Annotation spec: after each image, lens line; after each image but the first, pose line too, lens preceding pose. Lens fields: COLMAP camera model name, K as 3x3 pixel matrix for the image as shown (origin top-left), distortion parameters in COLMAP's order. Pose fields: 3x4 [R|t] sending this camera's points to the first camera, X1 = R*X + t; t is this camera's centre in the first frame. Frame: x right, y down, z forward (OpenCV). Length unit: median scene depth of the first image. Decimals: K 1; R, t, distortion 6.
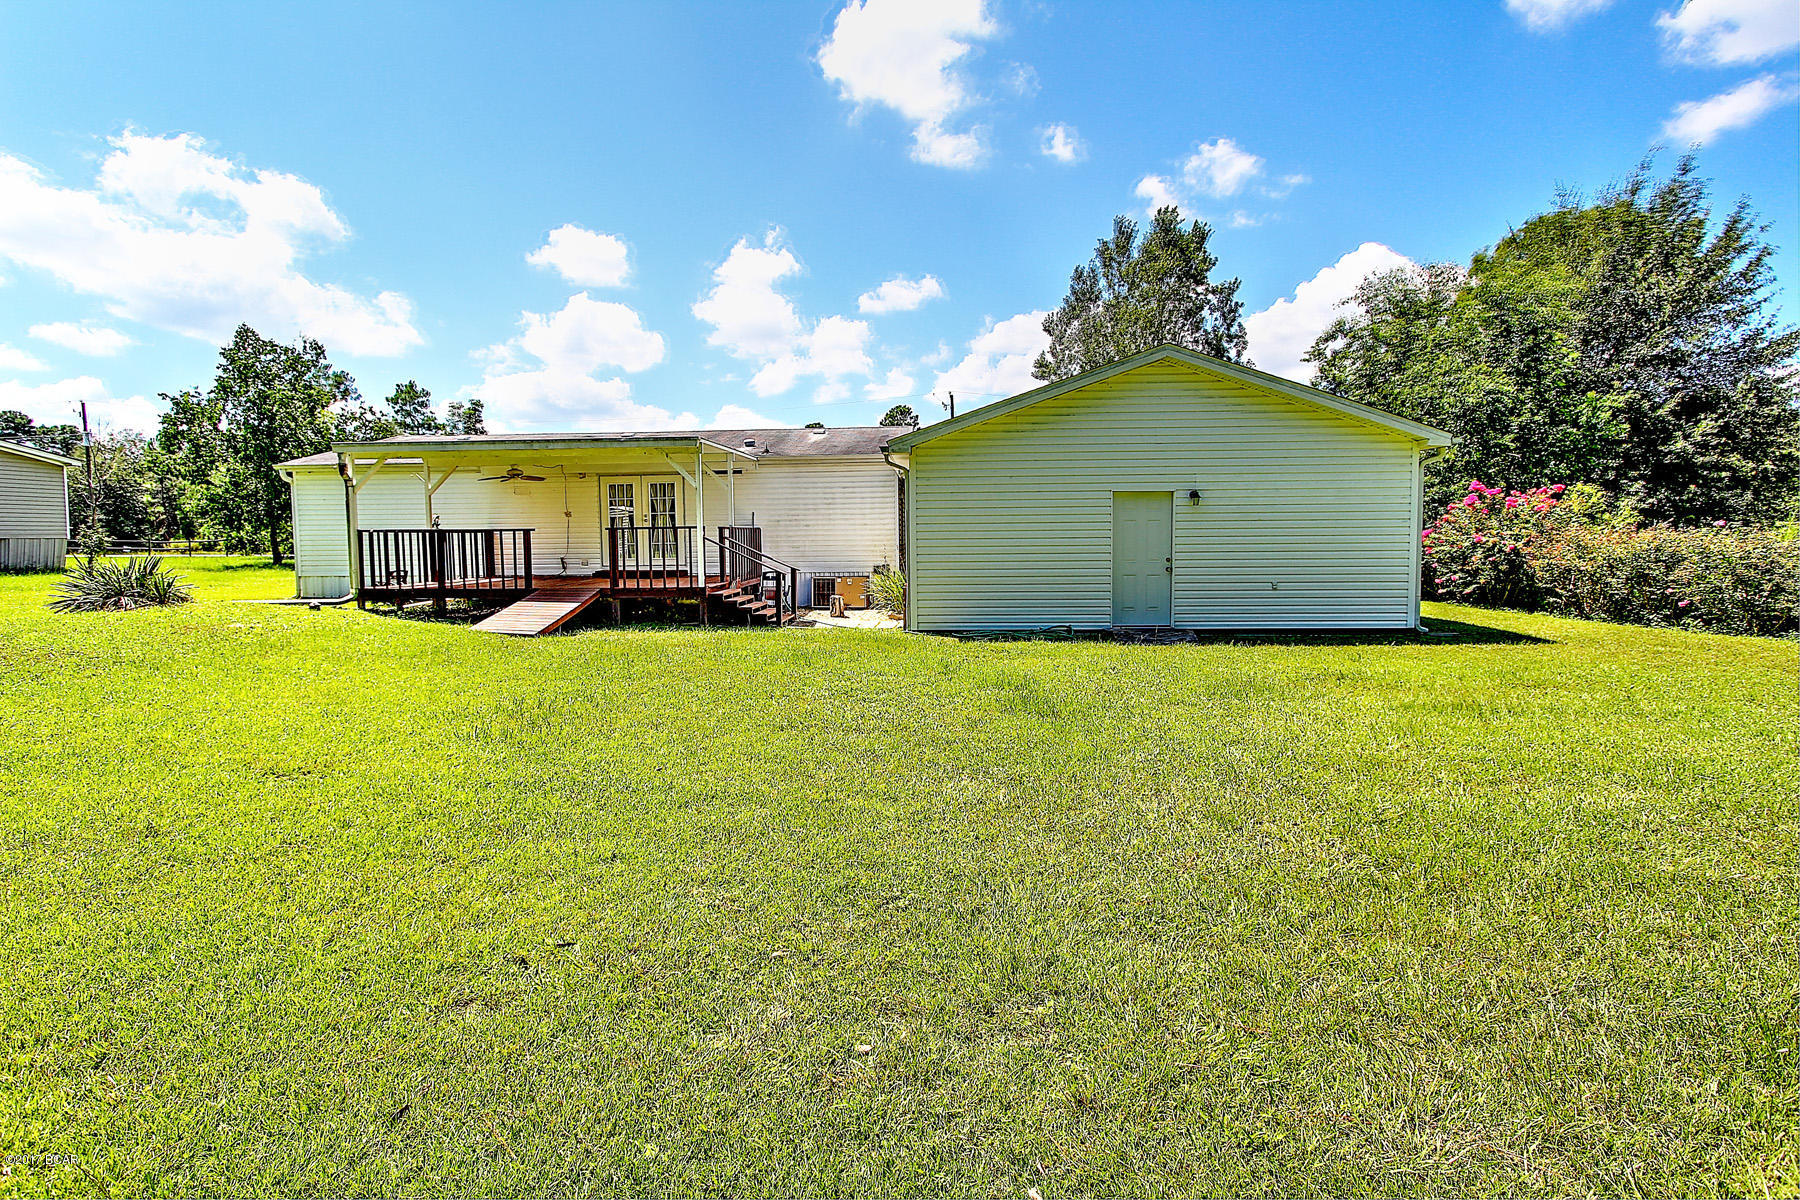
lens RADIAL K [[838.0, 0, 895.8], [0, 838.0, 602.7], [0, 0, 1]] dist [-0.016098, 0.000690]
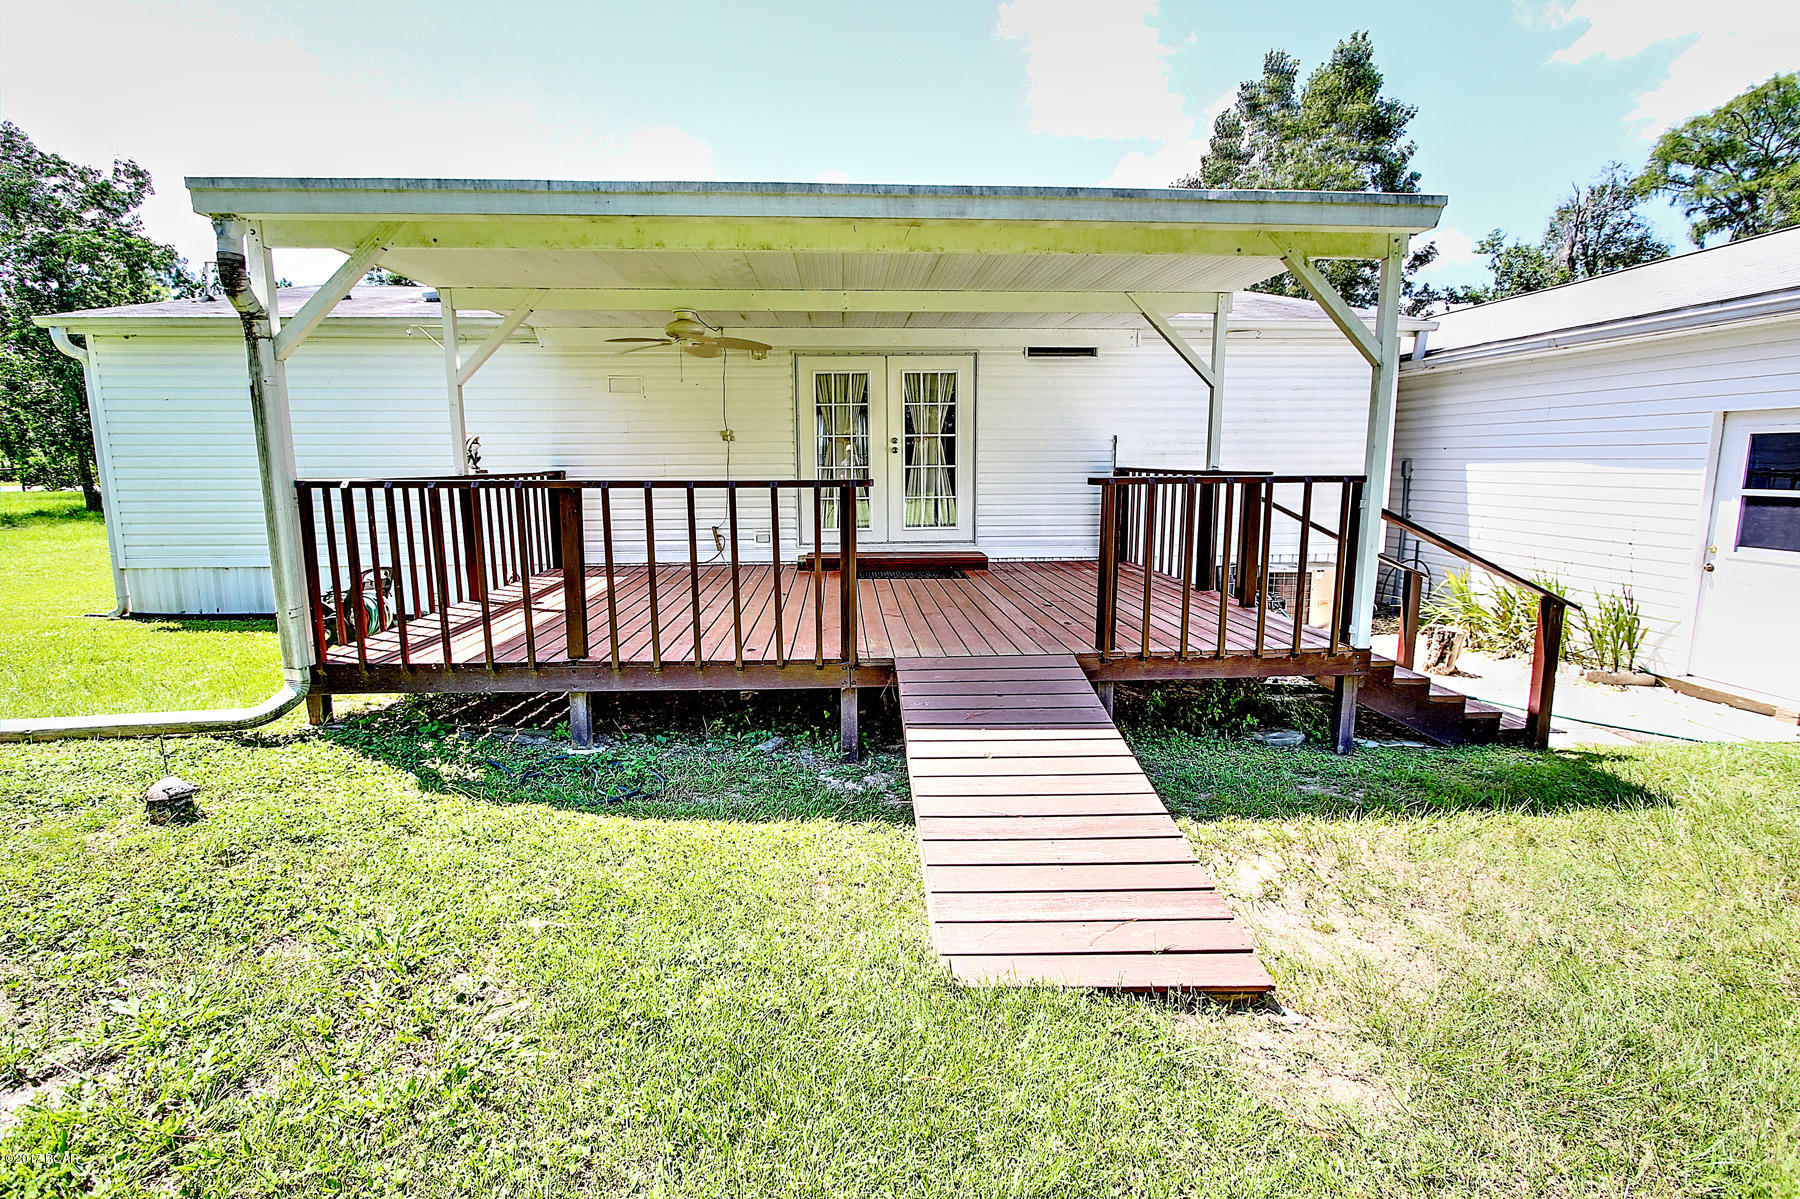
lens RADIAL K [[838.0, 0, 898.4], [0, 838.0, 595.0], [0, 0, 1]] dist [-0.016098, 0.000690]
pose [[0.993125, -0.014199, 0.116191, -0.348241], [0.004830, 0.996741, 0.080522, -0.052723], [-0.116956, -0.079407, 0.989957, 0.502445]]
